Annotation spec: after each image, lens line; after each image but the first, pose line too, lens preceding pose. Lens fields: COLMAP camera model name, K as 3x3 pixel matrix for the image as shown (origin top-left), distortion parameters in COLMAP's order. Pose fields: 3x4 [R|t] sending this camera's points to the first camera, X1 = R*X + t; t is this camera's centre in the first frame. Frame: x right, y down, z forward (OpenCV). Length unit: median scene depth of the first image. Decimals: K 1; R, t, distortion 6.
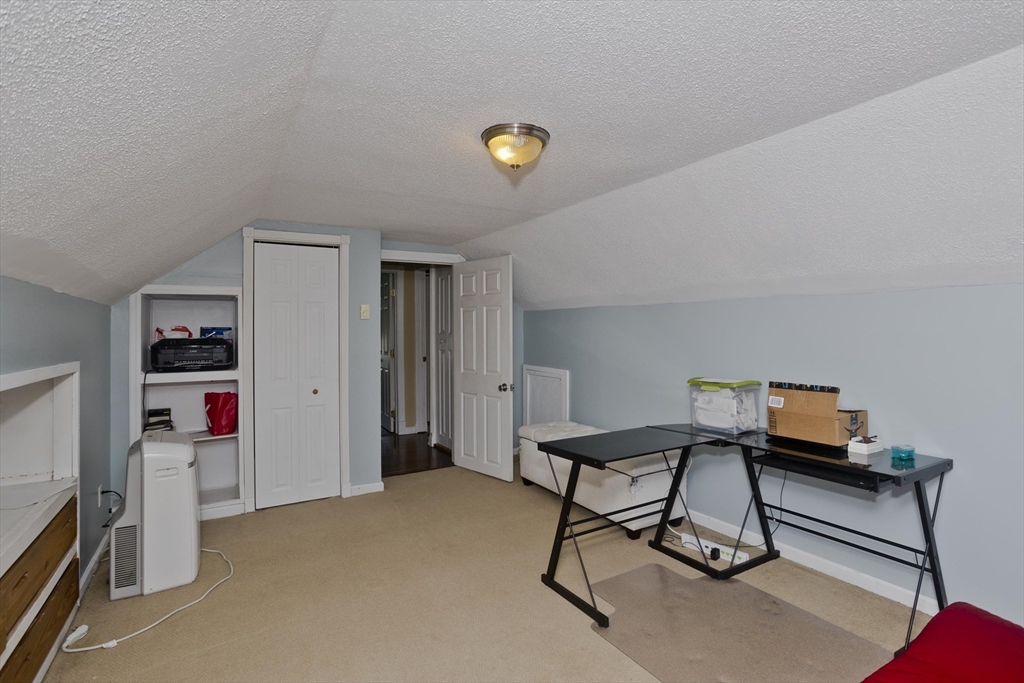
lens RADIAL K [[505.7, 0, 503.6], [0, 505.7, 331.7], [0, 0, 1]] dist [-0.003401, 0.000909]
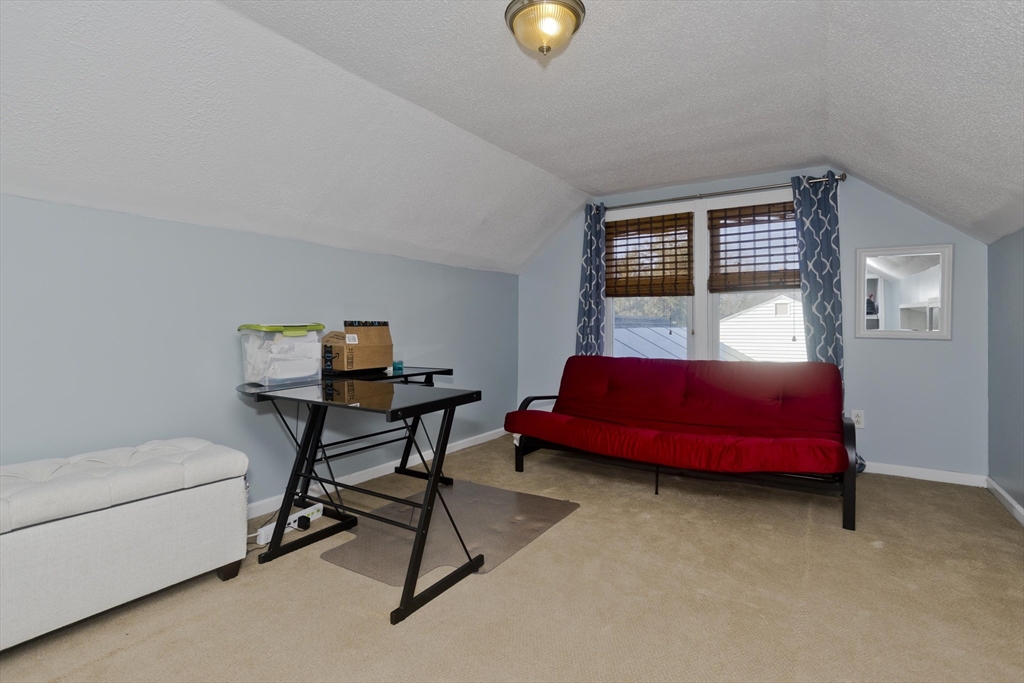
lens RADIAL K [[505.7, 0, 510.1], [0, 505.7, 336.9], [0, 0, 1]] dist [-0.003401, 0.000909]
pose [[-0.442924, -0.004734, 0.896546, -0.723214], [0.011307, 0.999877, 0.010865, 0.158319], [-0.896488, 0.014949, -0.442816, 1.473475]]
